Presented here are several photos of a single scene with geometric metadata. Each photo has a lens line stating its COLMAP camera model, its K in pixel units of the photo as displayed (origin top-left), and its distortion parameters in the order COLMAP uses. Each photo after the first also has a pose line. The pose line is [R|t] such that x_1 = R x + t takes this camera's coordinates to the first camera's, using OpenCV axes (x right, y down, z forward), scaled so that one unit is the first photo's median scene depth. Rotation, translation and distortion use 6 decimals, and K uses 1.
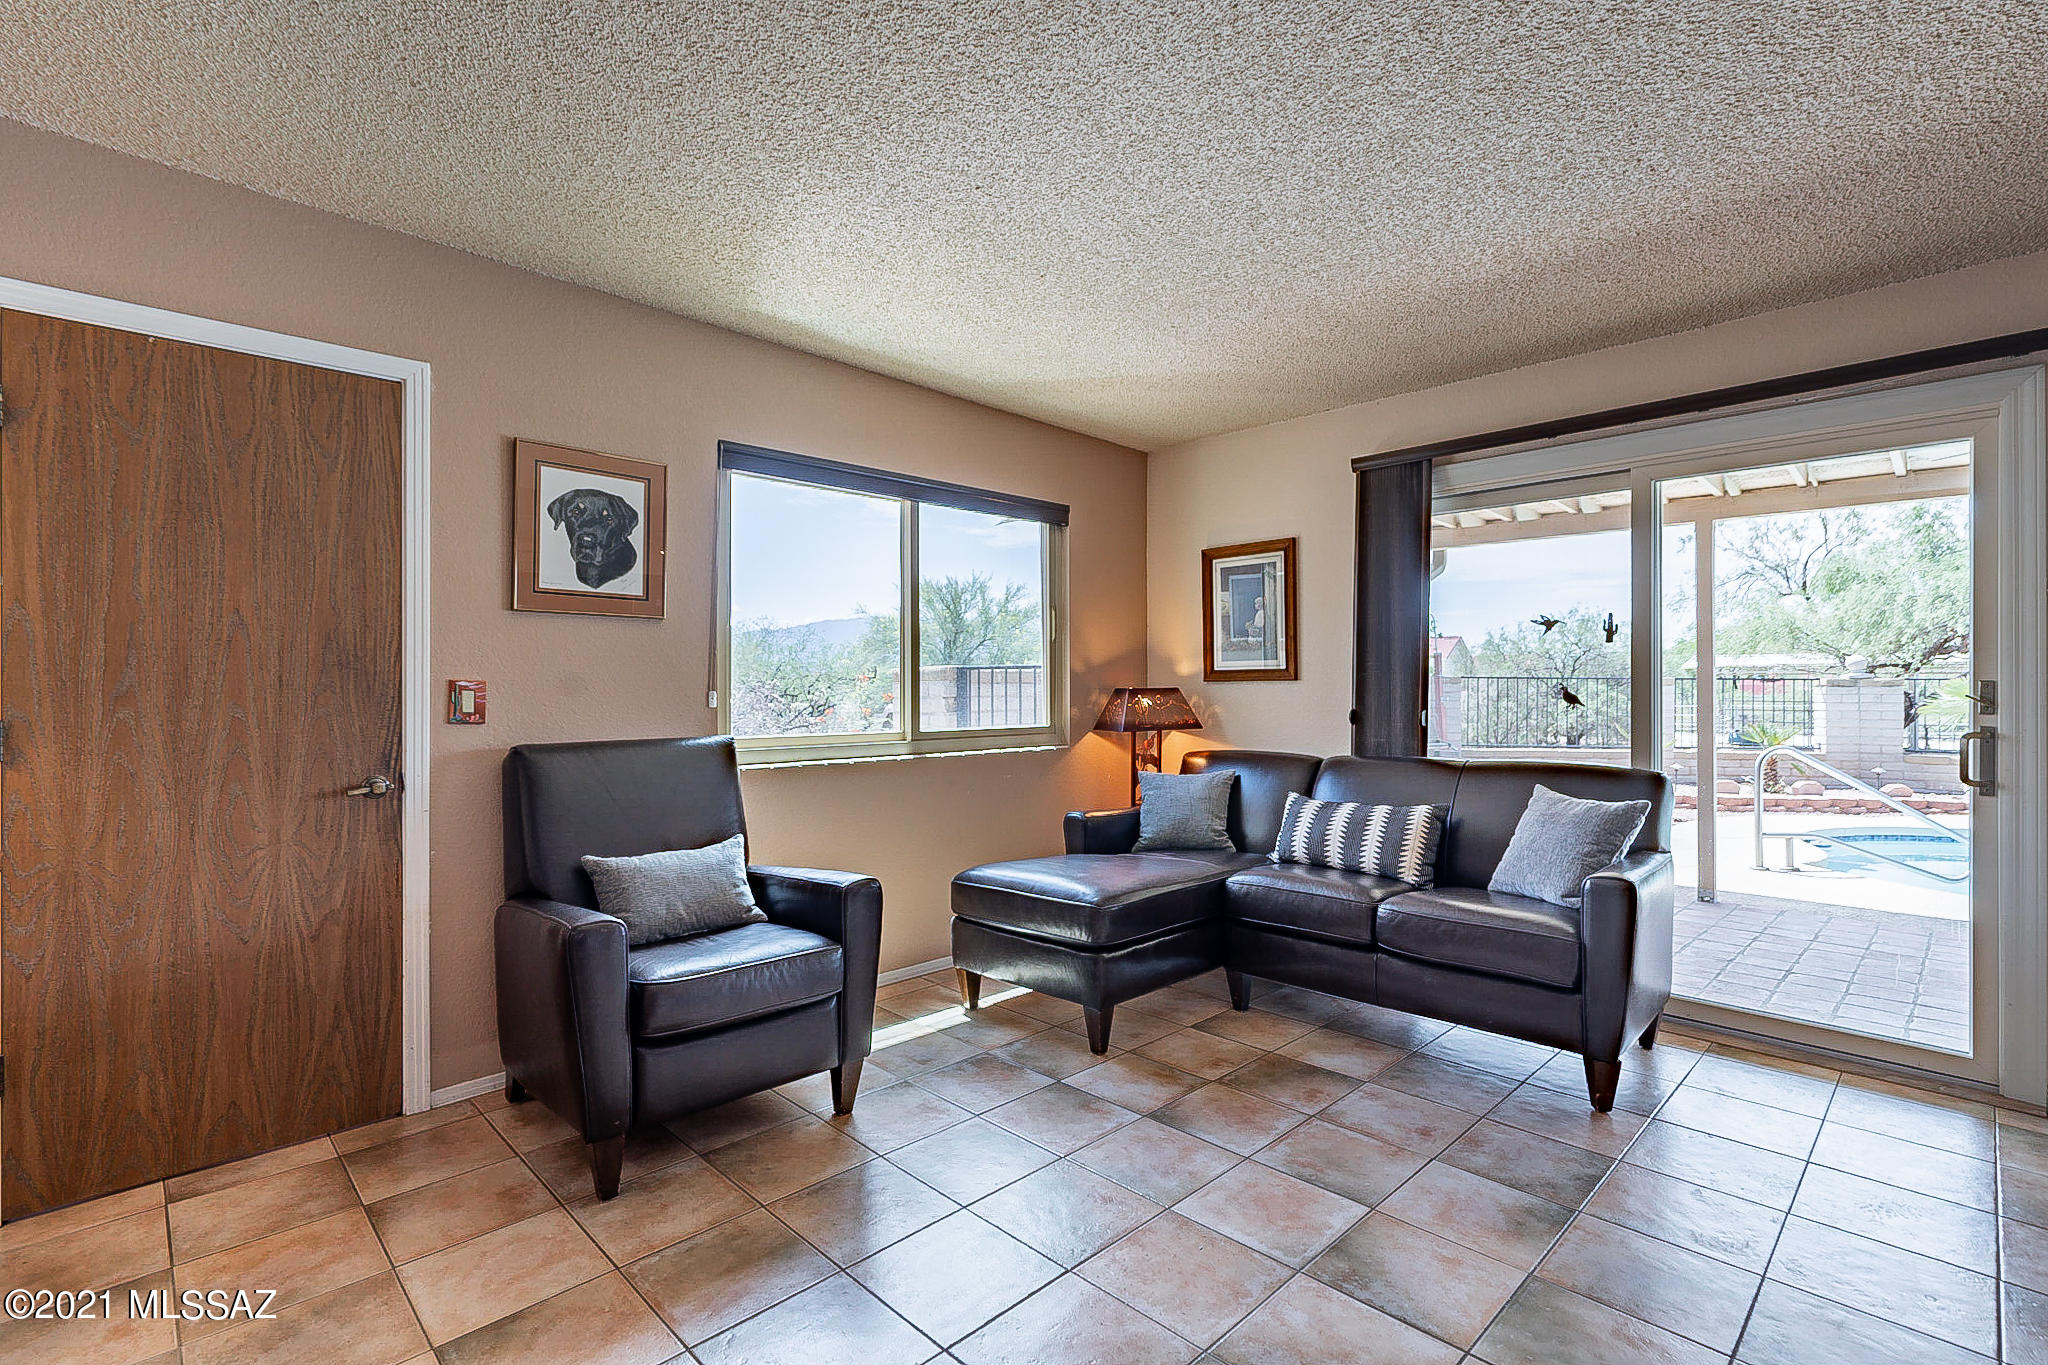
lens RADIAL K [[941.1, 0, 1019.9], [0, 941.1, 684.5], [0, 0, 1]] dist [0.000294, 0.001325]
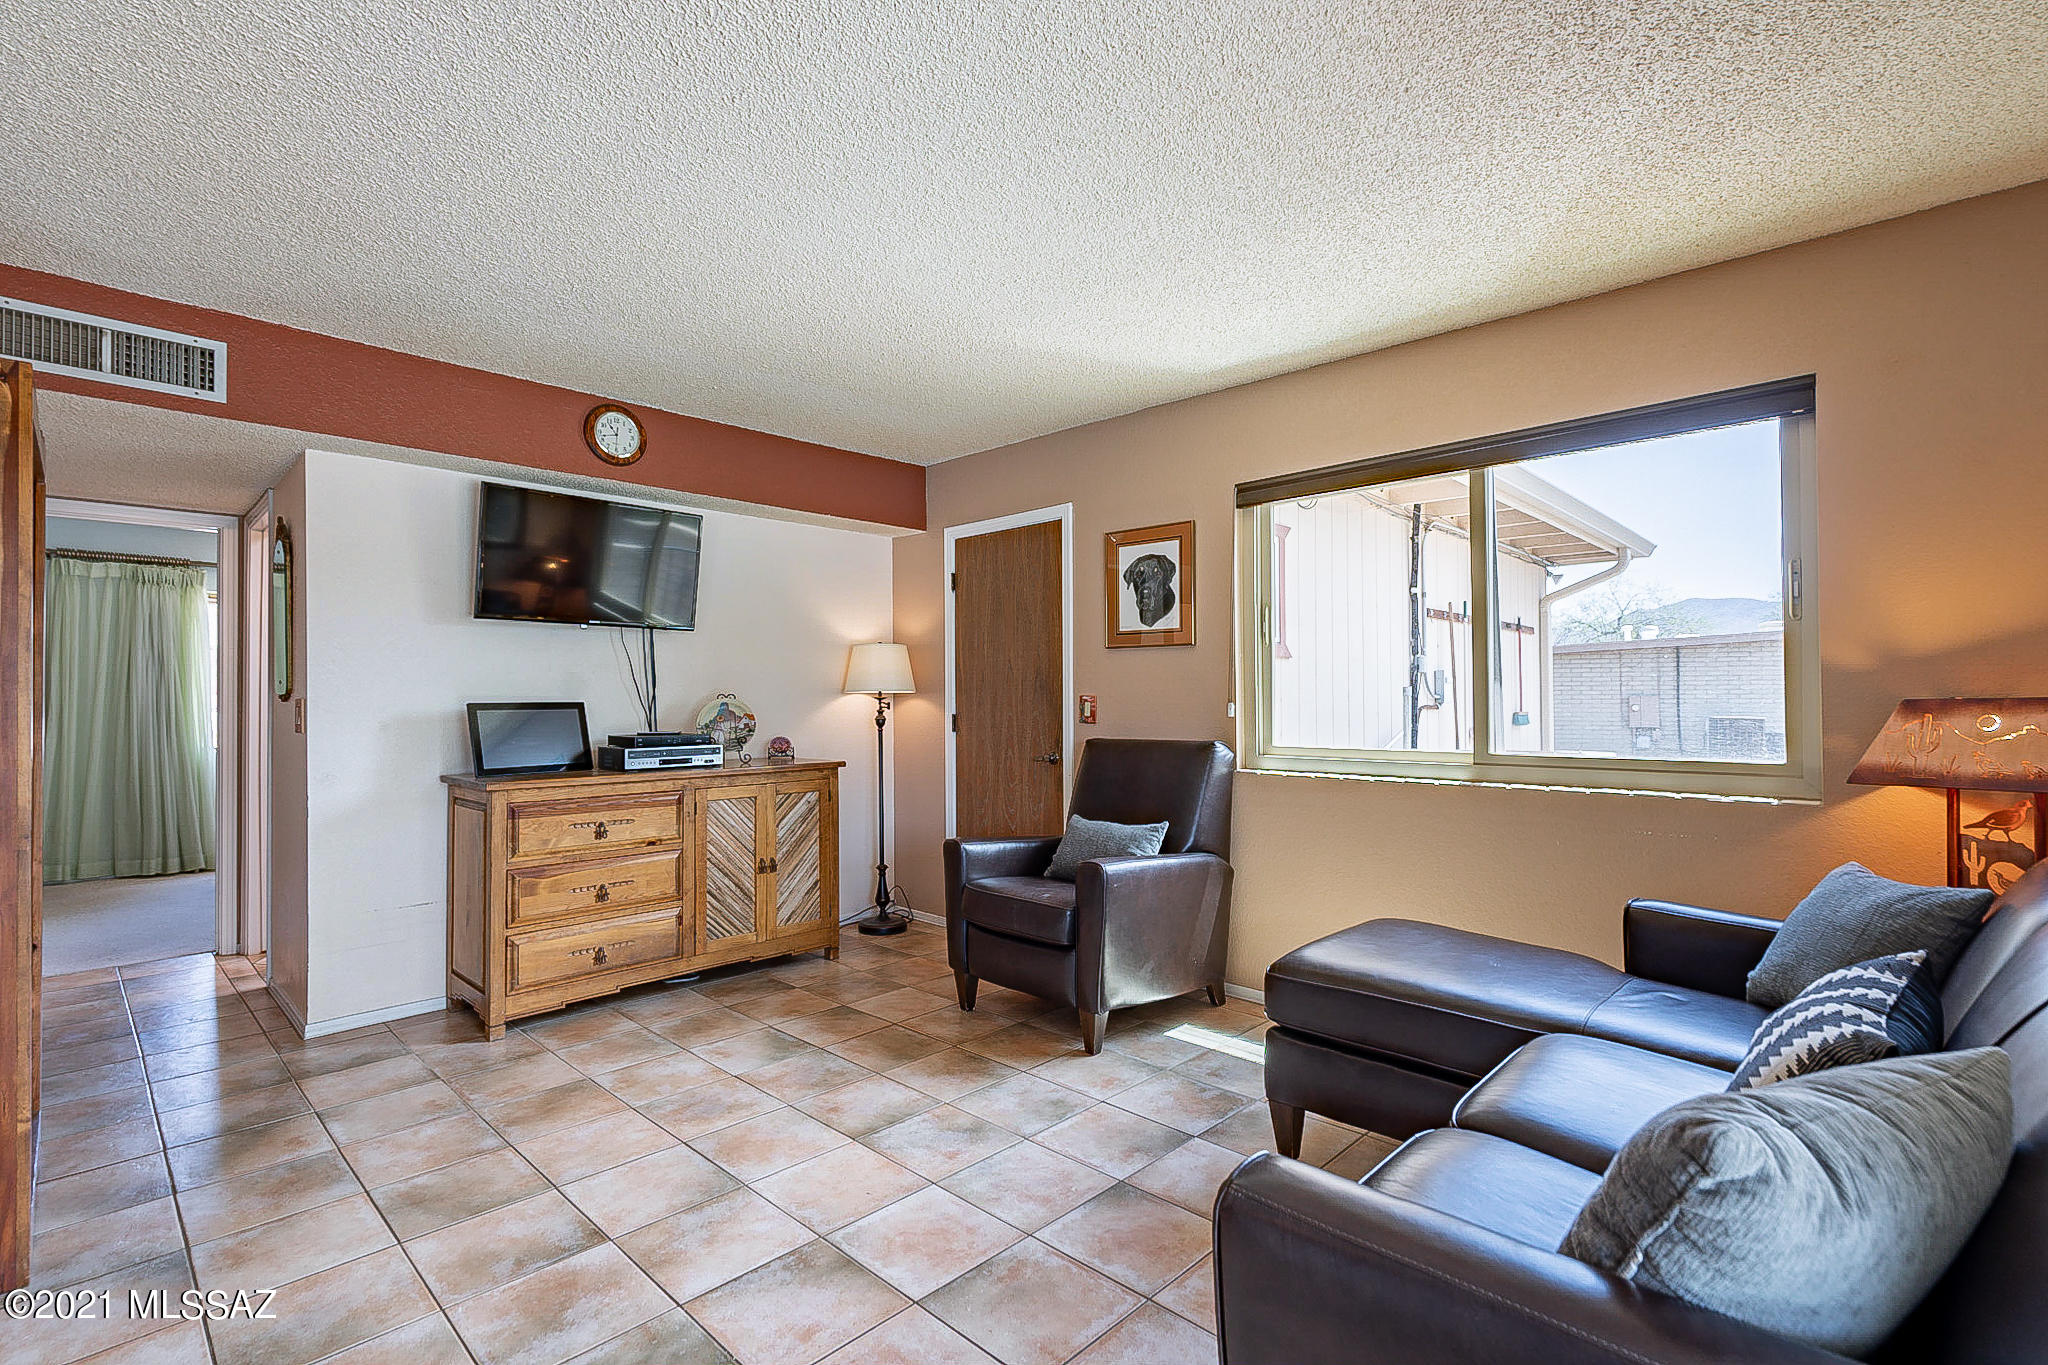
lens RADIAL K [[941.1, 0, 1019.9], [0, 941.1, 684.5], [0, 0, 1]] dist [0.000294, 0.001325]
pose [[0.031196, -0.018149, -0.999348, 0.905043], [0.006629, 0.999817, -0.017950, 0.004116], [0.999491, -0.006064, 0.031311, 0.774138]]
